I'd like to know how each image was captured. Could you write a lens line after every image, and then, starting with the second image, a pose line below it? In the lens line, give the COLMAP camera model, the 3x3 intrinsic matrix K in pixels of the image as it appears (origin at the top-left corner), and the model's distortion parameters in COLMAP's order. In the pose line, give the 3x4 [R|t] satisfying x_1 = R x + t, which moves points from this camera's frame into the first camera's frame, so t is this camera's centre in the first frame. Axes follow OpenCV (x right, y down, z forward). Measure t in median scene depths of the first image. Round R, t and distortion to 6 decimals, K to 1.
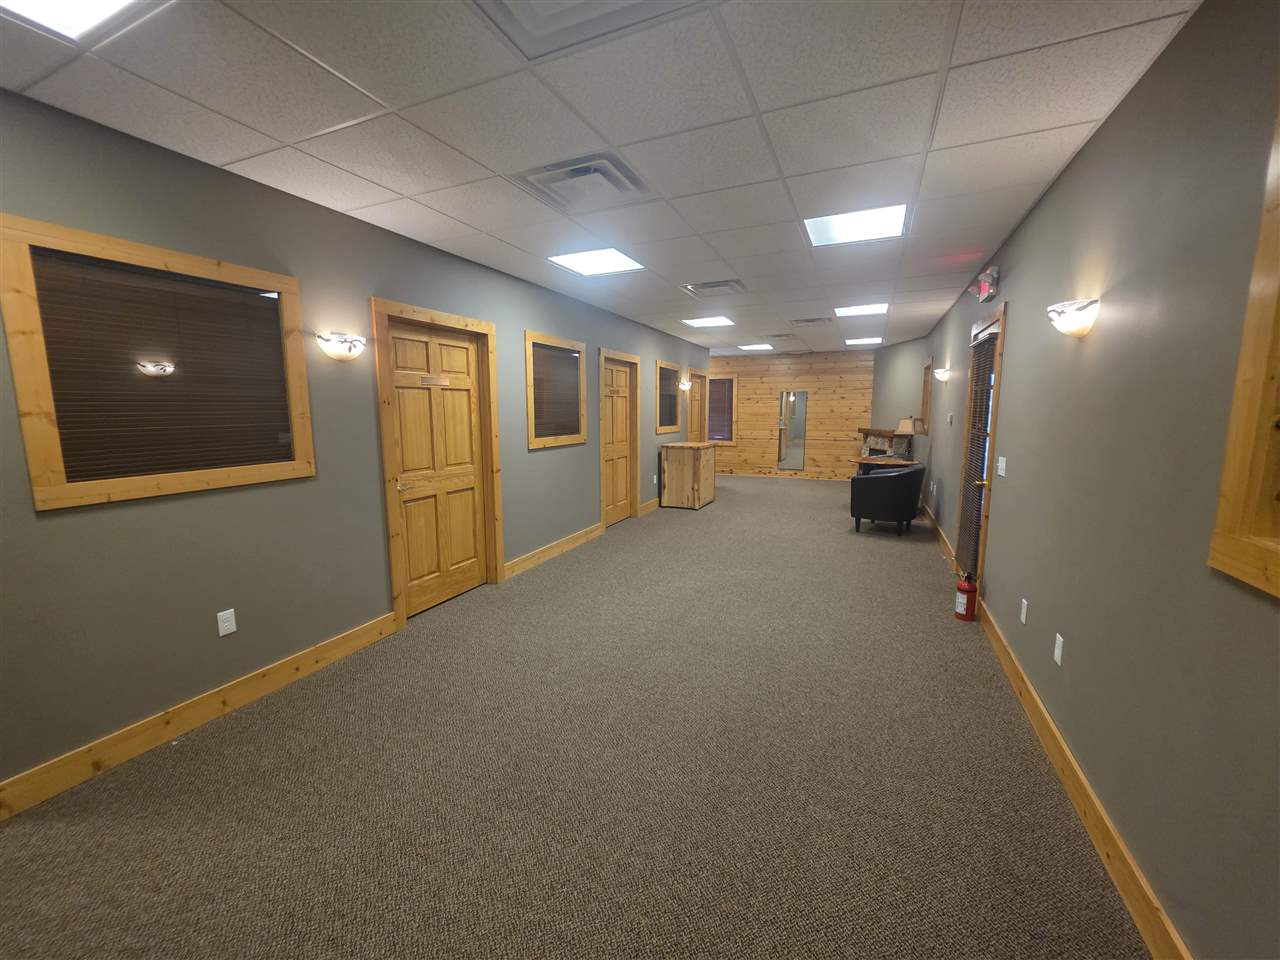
lens RADIAL K [[512.3, 0, 636.3], [0, 512.3, 479.3], [0, 0, 1]] dist [0.001327, -0.000747]
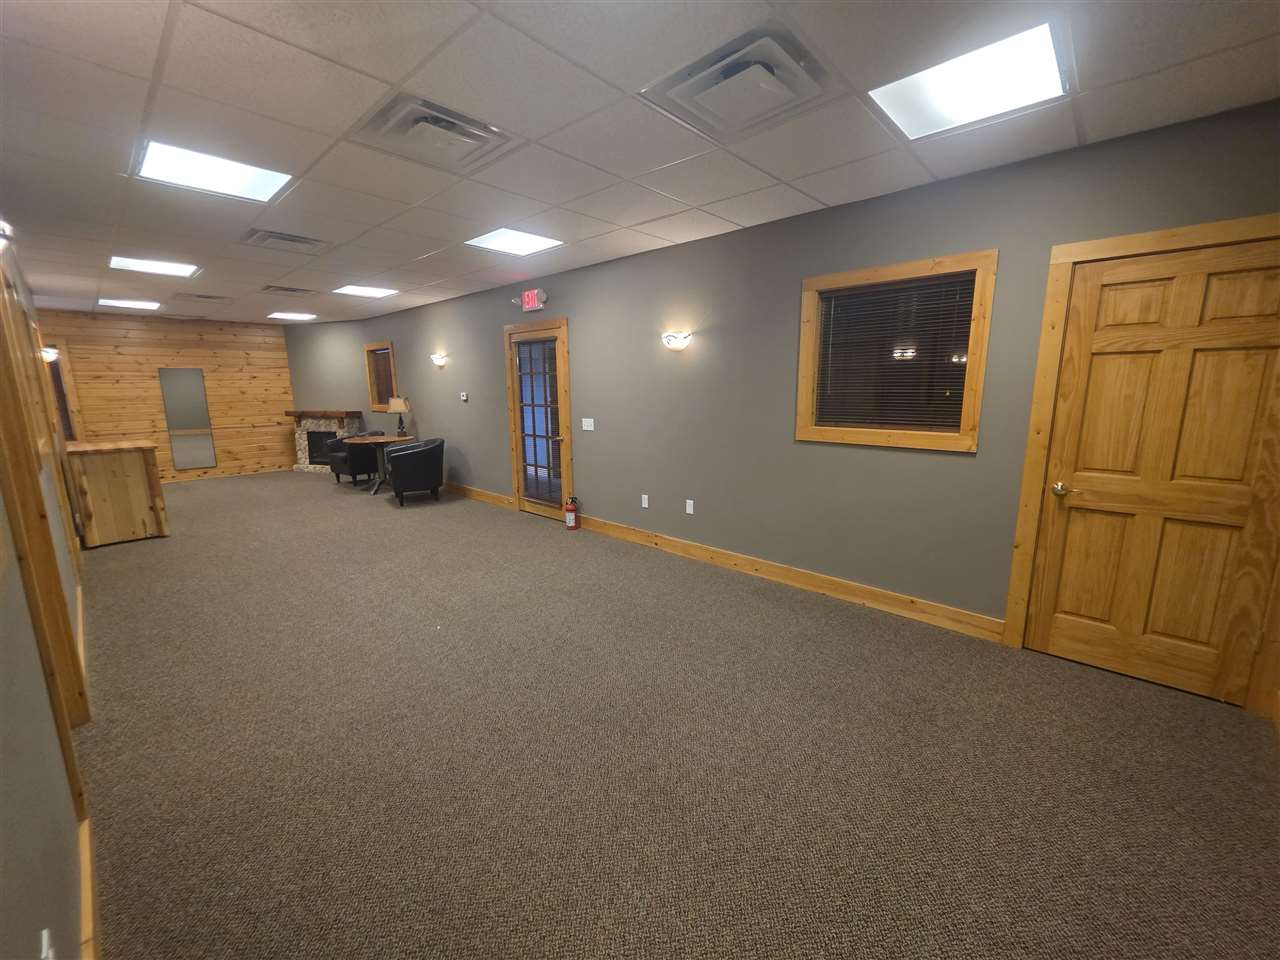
lens RADIAL K [[512.3, 0, 636.3], [0, 512.3, 479.3], [0, 0, 1]] dist [0.001327, -0.000747]
pose [[0.297448, -0.168942, 0.939672, -0.270659], [0.136564, 0.981628, 0.133256, -0.017477], [-0.944920, 0.088689, 0.315055, 0.134628]]
